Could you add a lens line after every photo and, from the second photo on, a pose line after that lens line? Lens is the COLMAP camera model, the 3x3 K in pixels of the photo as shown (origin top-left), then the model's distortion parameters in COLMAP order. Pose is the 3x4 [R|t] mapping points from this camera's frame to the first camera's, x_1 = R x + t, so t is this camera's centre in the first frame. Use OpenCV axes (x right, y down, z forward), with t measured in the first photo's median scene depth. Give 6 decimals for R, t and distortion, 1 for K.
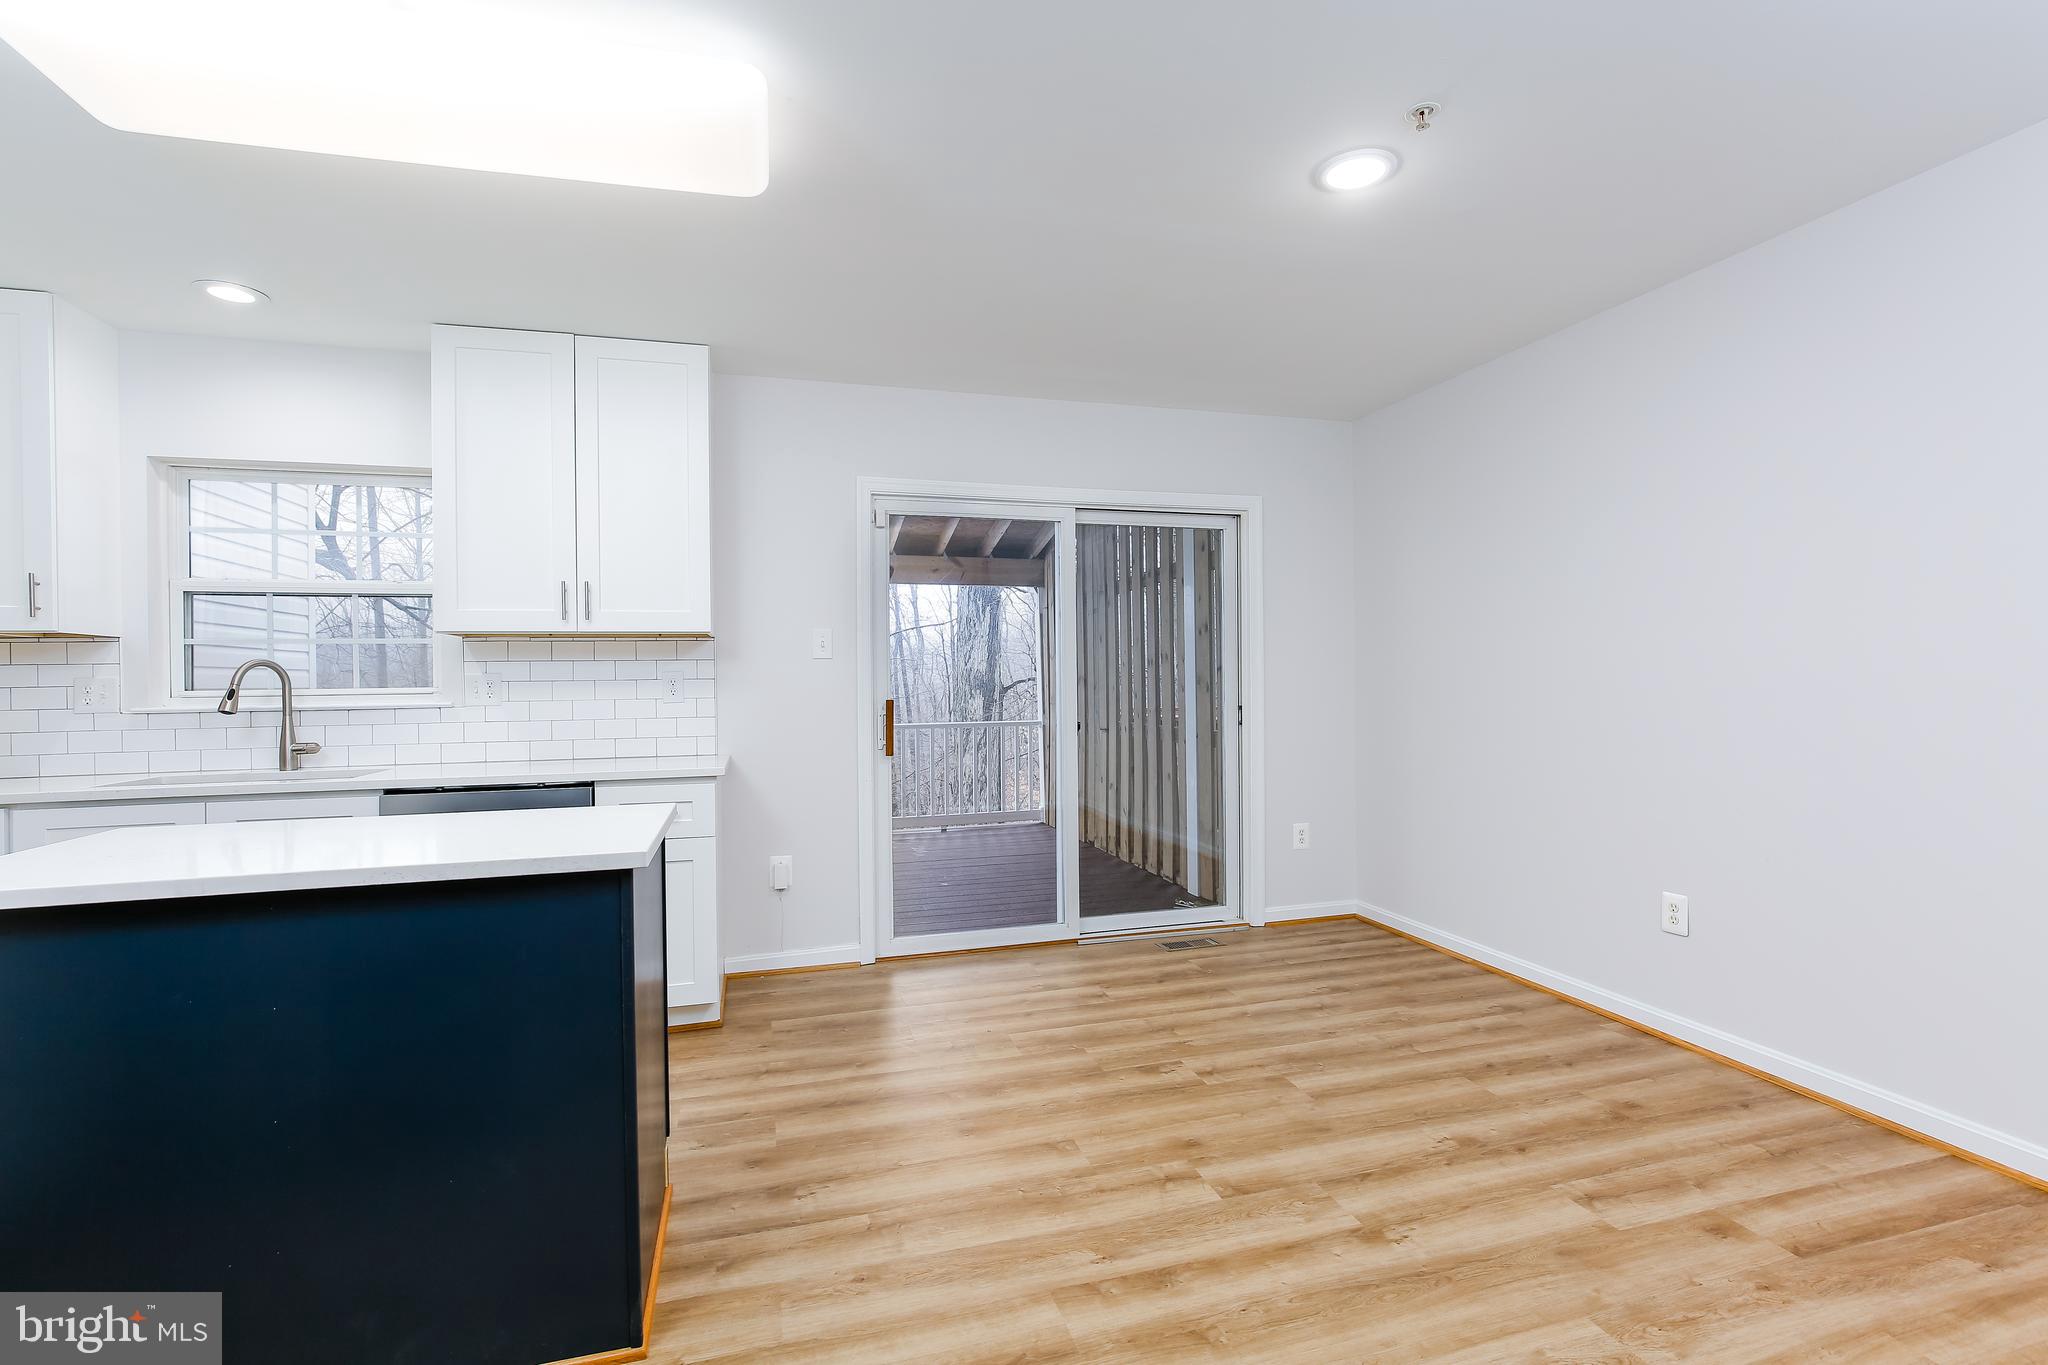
lens RADIAL K [[924.9, 0, 1017.1], [0, 924.9, 679.2], [0, 0, 1]] dist [-0.019195, 0.006838]
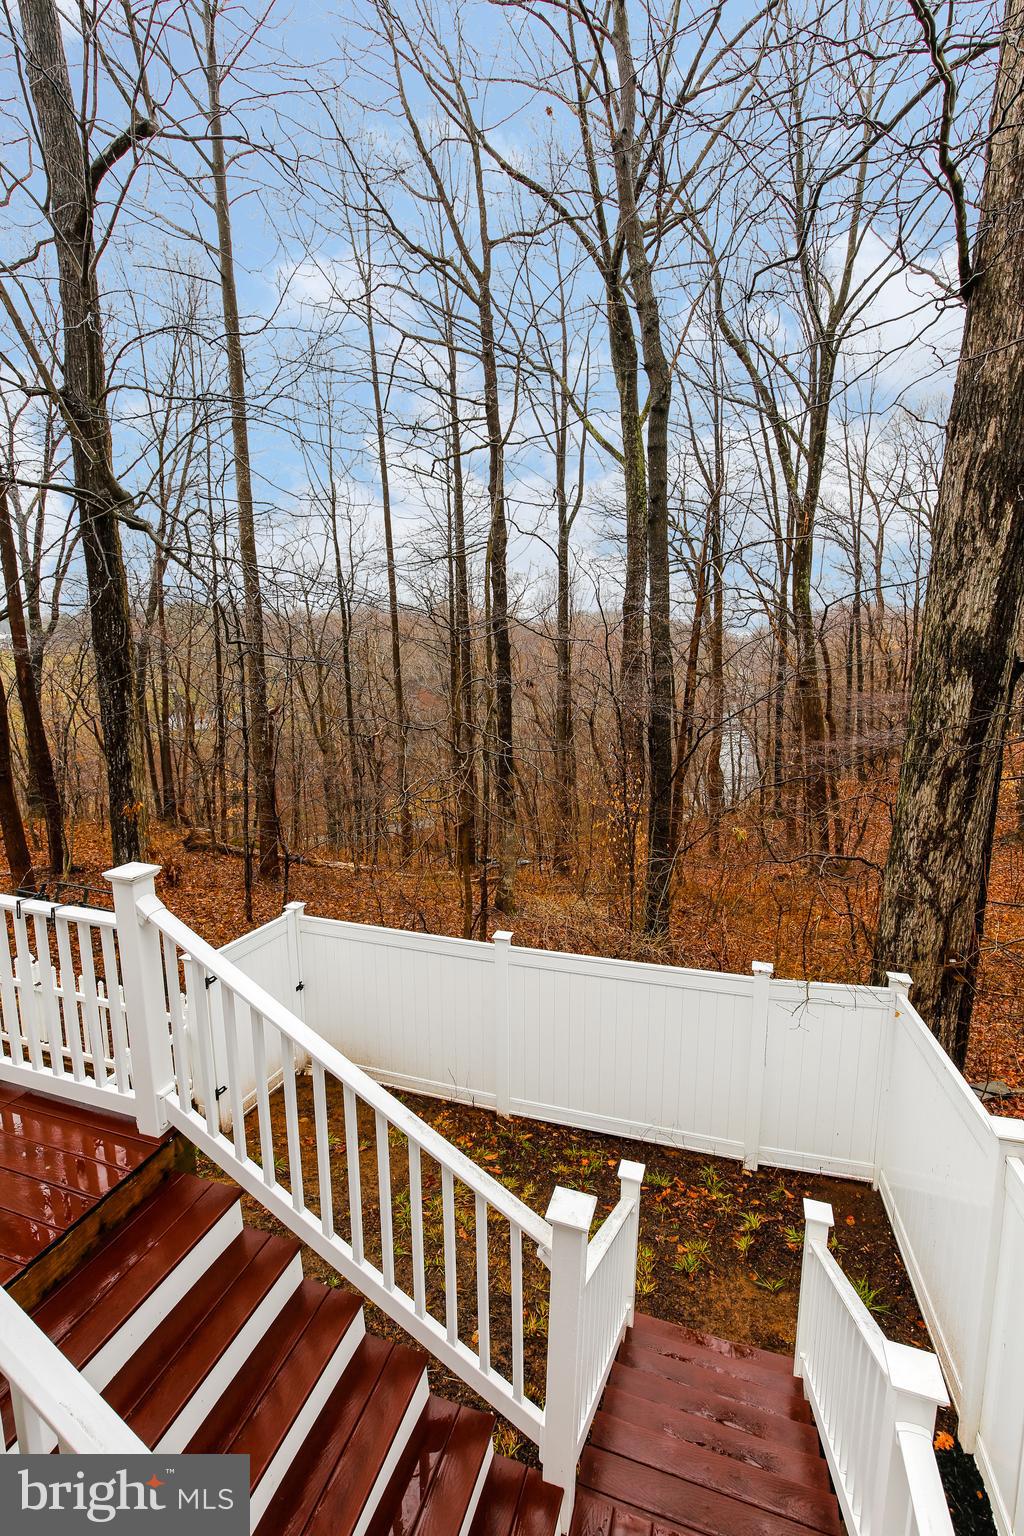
lens RADIAL K [[693.6, 0, 505.3], [0, 693.6, 769.7], [0, 0, 1]] dist [-0.019195, 0.006838]
pose [[0.828026, 0.113917, -0.548995, -0.037064], [-0.012502, 0.982650, 0.185045, -0.000116], [0.560550, -0.146359, 0.815084, 0.531745]]
